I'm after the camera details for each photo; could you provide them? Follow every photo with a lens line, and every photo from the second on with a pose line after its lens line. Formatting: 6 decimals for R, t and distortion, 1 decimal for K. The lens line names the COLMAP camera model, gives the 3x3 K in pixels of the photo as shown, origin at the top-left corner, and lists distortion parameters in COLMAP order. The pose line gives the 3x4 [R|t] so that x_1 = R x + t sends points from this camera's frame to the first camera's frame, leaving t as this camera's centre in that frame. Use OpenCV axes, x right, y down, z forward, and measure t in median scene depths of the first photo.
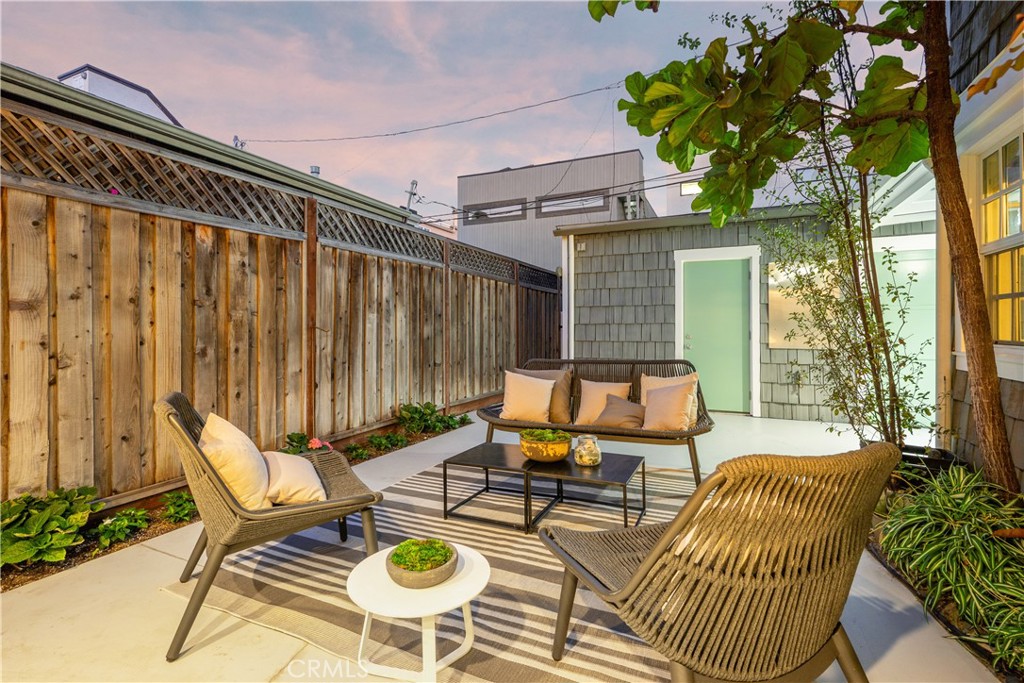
lens RADIAL K [[472.5, 0, 510.9], [0, 472.5, 328.3], [0, 0, 1]] dist [0.001020, 0.000072]
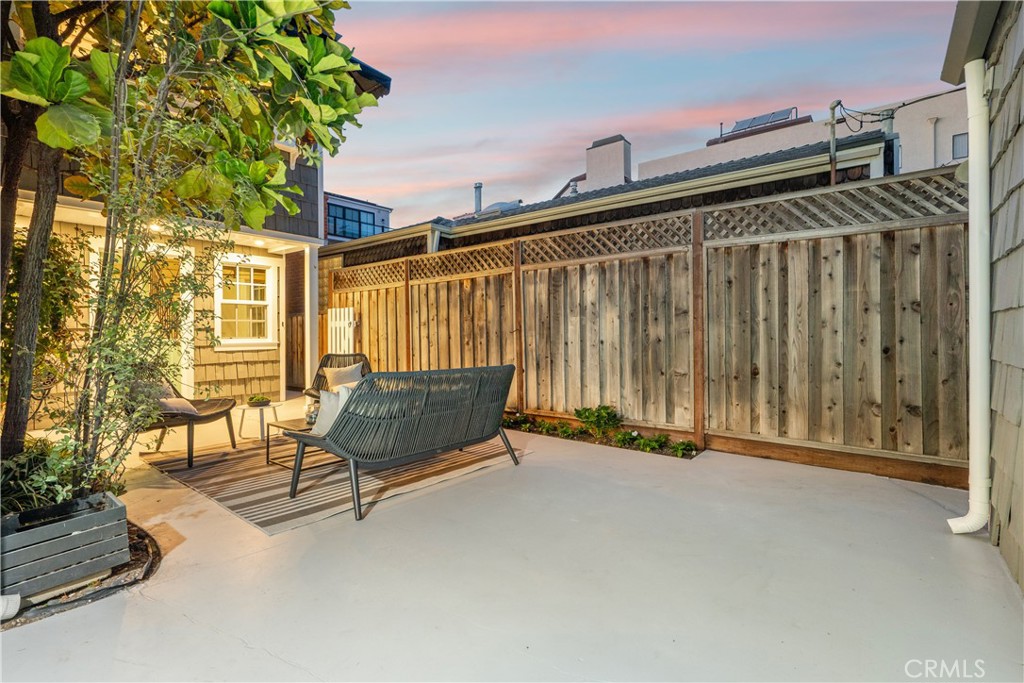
lens RADIAL K [[472.5, 0, 510.9], [0, 472.5, 328.3], [0, 0, 1]] dist [0.001020, 0.000072]
pose [[-0.248111, -0.007551, -0.968702, 0.890263], [0.005089, 0.999946, -0.009098, 0.006287], [0.968718, -0.007187, -0.248059, 1.197559]]
